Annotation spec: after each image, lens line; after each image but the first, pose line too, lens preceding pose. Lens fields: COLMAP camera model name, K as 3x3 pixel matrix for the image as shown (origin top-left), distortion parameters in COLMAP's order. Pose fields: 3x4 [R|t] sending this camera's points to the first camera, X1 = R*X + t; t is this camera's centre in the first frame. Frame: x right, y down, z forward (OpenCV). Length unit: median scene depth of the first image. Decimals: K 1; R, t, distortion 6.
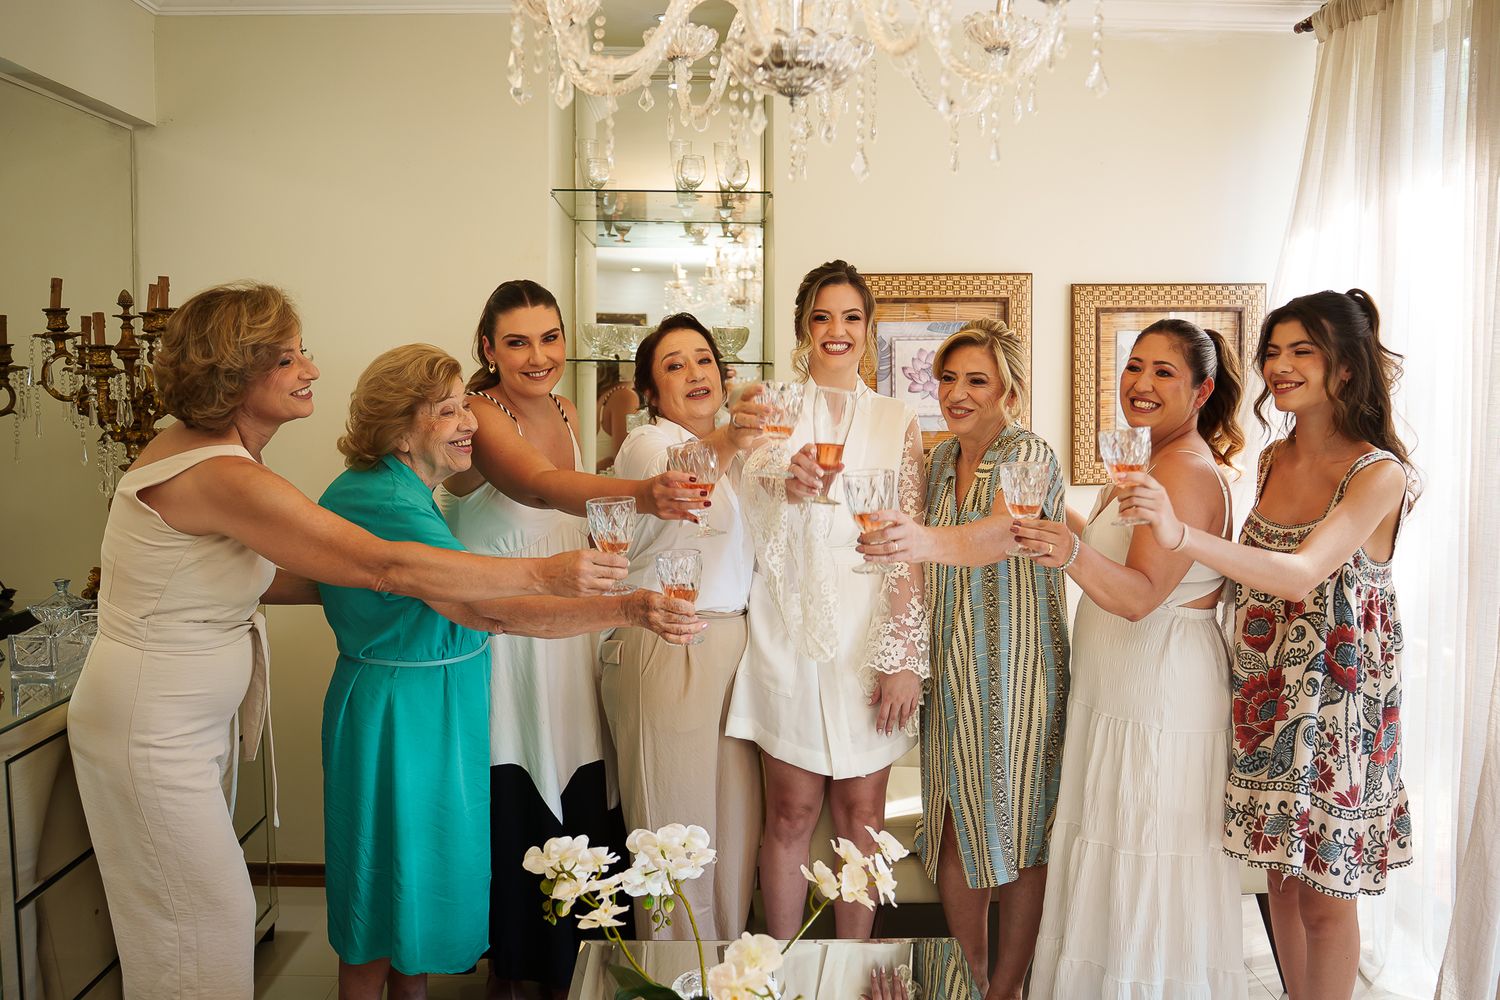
lens RADIAL K [[1264.2, 0, 750.0], [0, 1264.2, 500.0], [0, 0, 1]] dist [-0.092526, 0.073699]
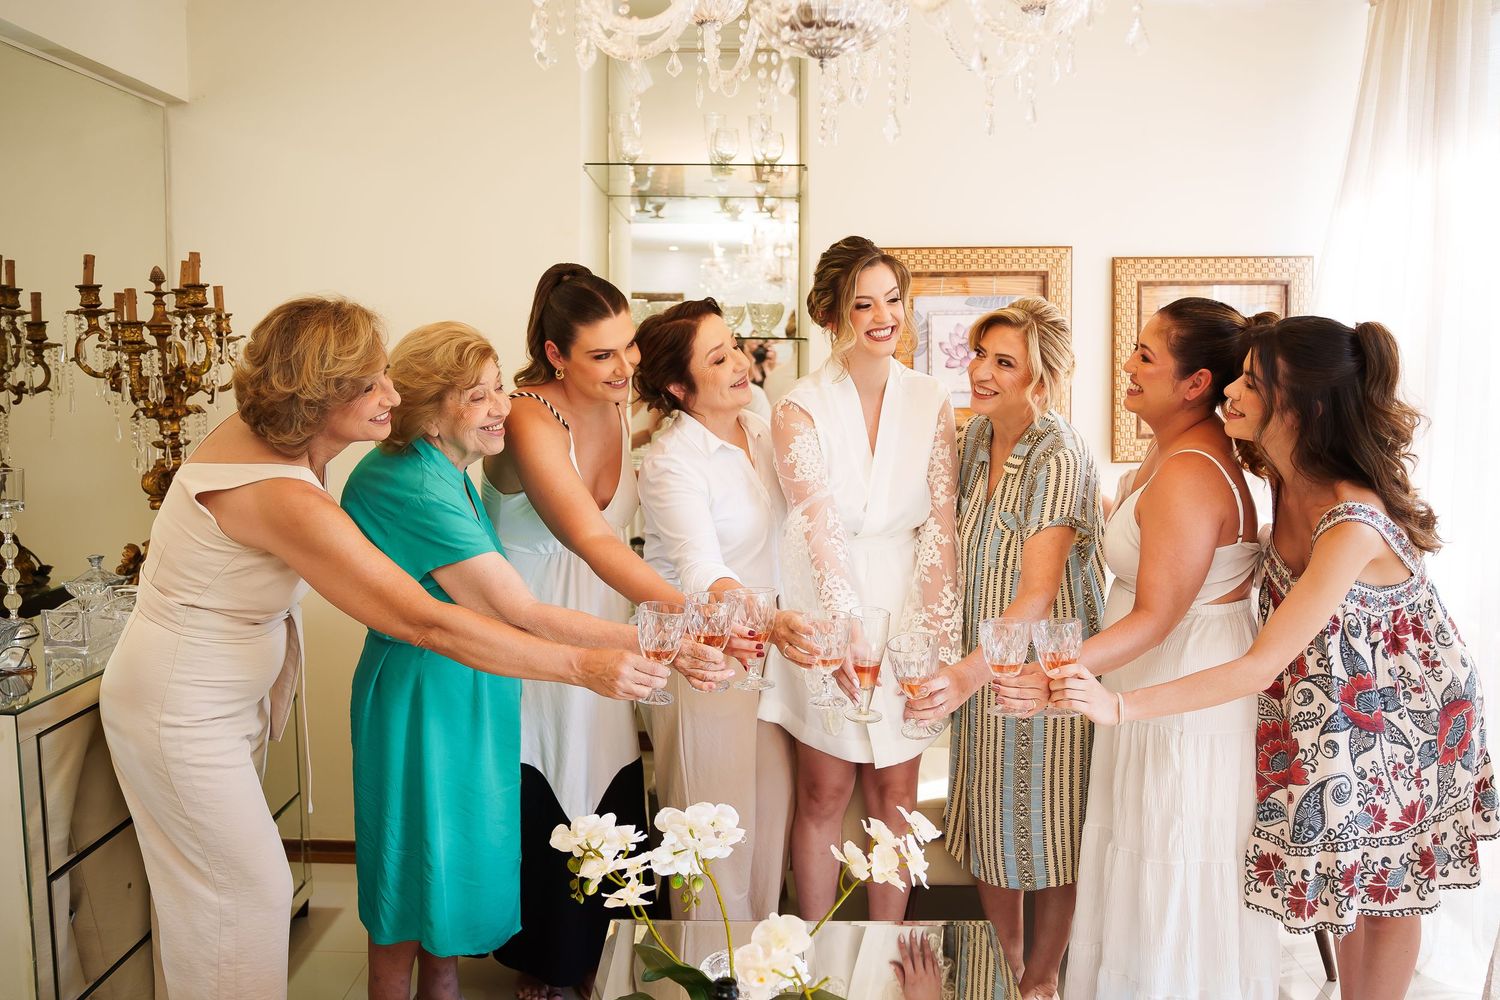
lens RADIAL K [[1264.2, 0, 750.0], [0, 1264.2, 500.0], [0, 0, 1]] dist [-0.092526, 0.073699]
pose [[0.999495, 0.001023, -0.031774, 0.005552], [-0.000571, 0.999899, 0.014236, 0.004642], [0.031786, -0.014211, 0.999394, 0.013450]]
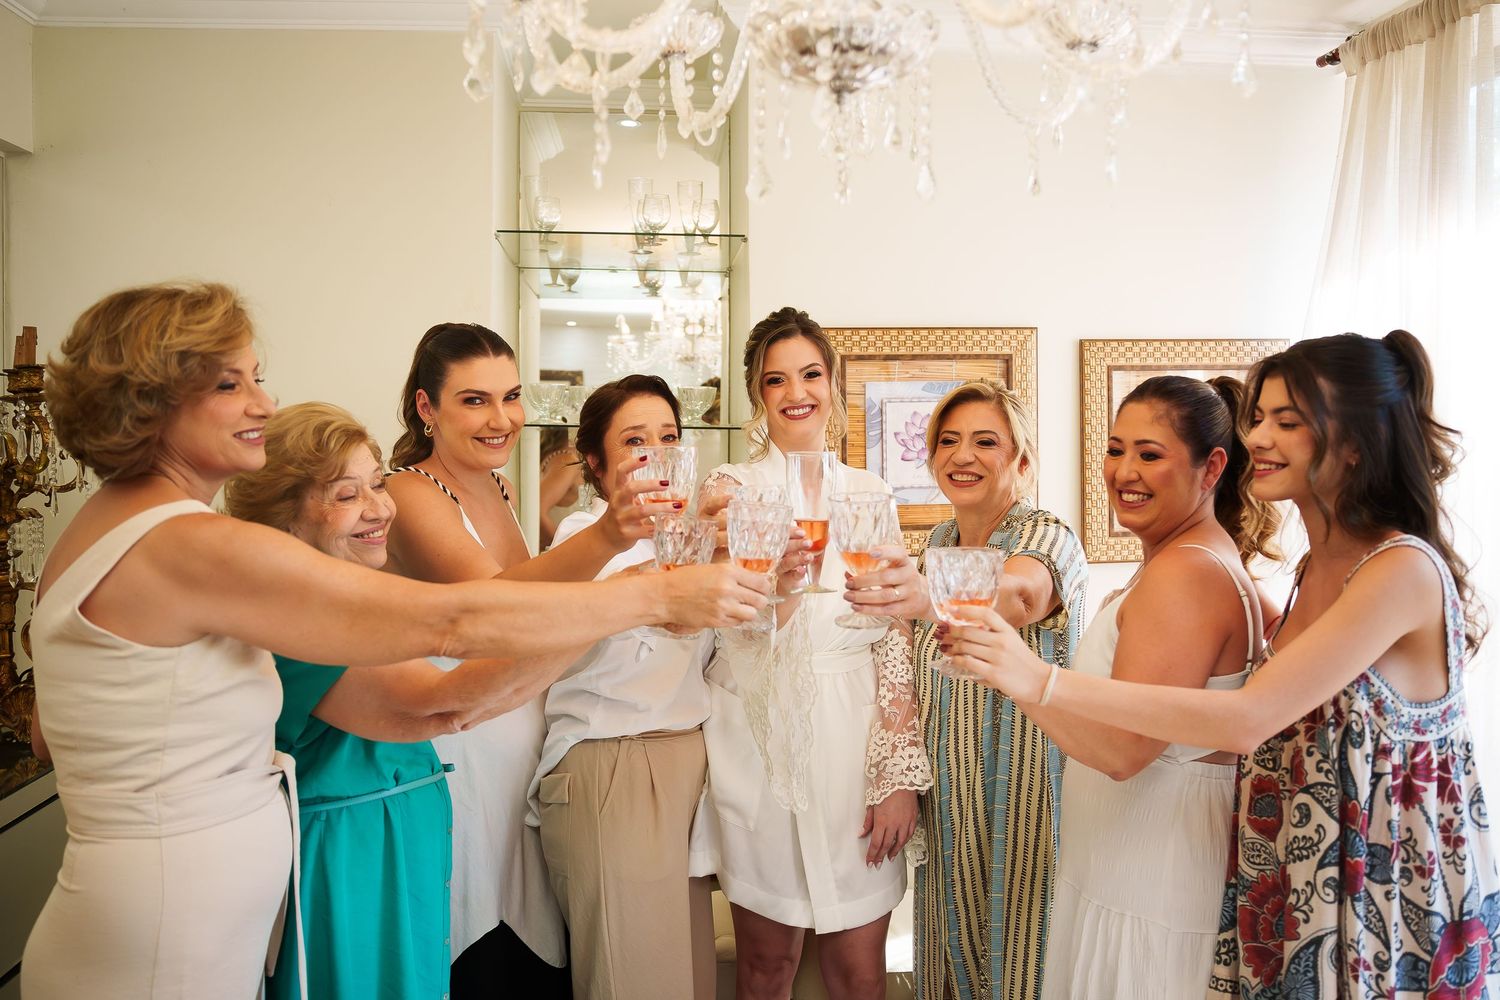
lens RADIAL K [[1254.1, 0, 753.3], [0, 1254.1, 499.8], [0, 0, 1]] dist [-0.090541, 0.068788]
pose [[0.998084, -0.004927, 0.061679, -0.040739], [0.007560, 0.999067, -0.042525, -0.026106], [-0.061412, 0.042910, 0.997190, 0.159137]]
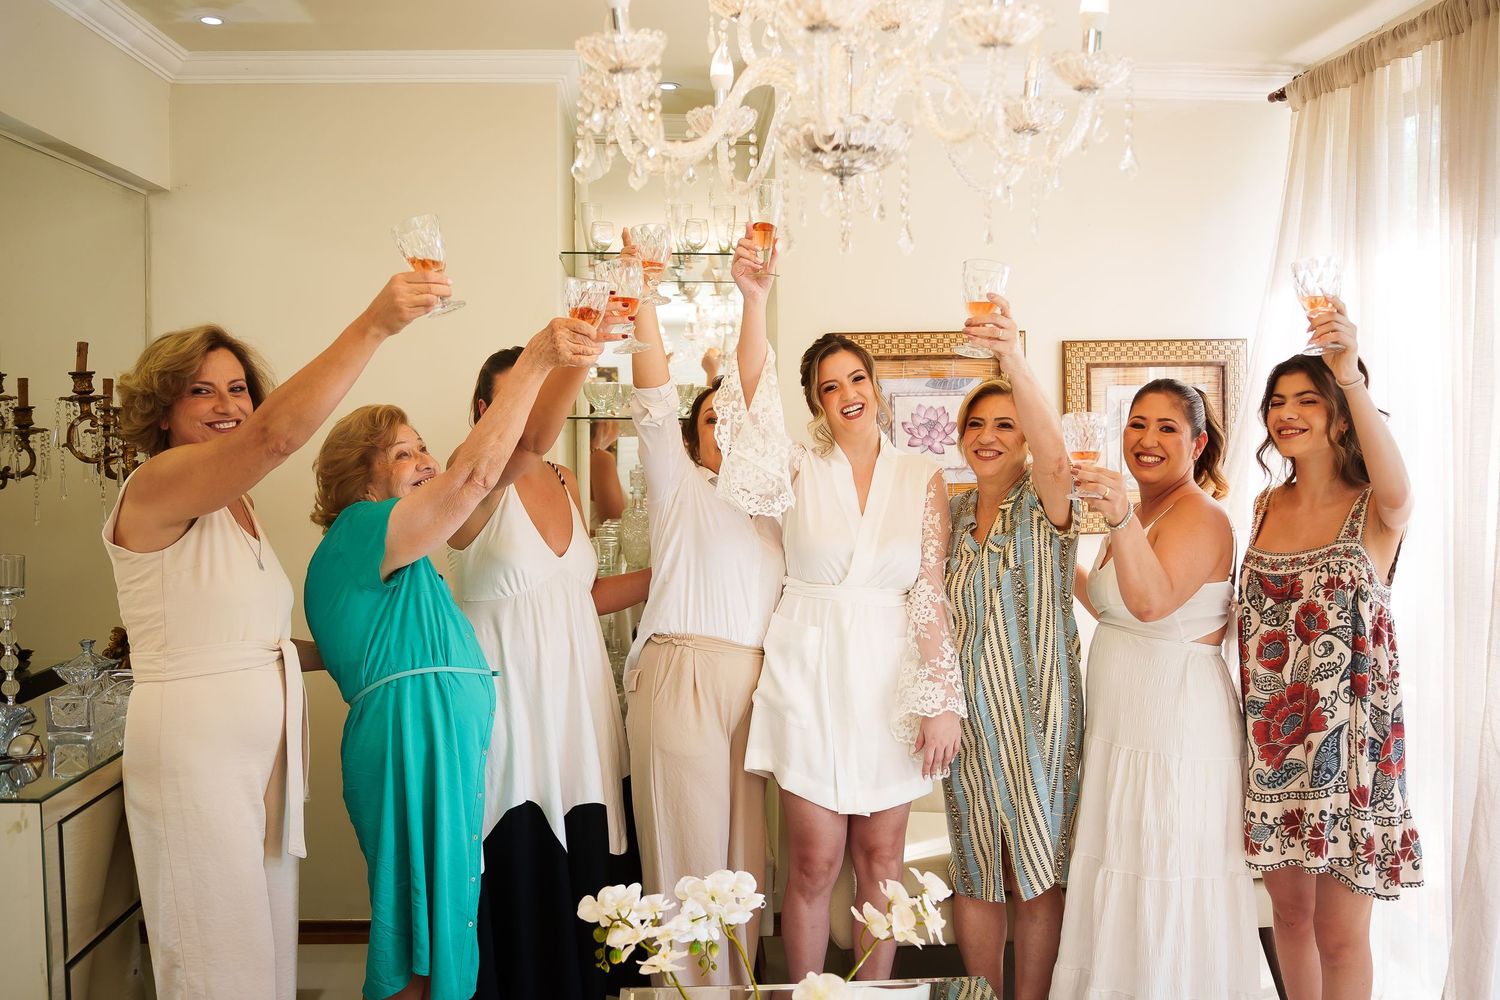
lens RADIAL K [[1264.2, 0, 750.0], [0, 1264.2, 500.0], [0, 0, 1]] dist [-0.092526, 0.073699]
pose [[0.999227, -0.010265, 0.037958, -0.053515], [0.011694, 0.999225, -0.037594, -0.005329], [-0.037543, 0.038009, 0.998572, -0.030680]]
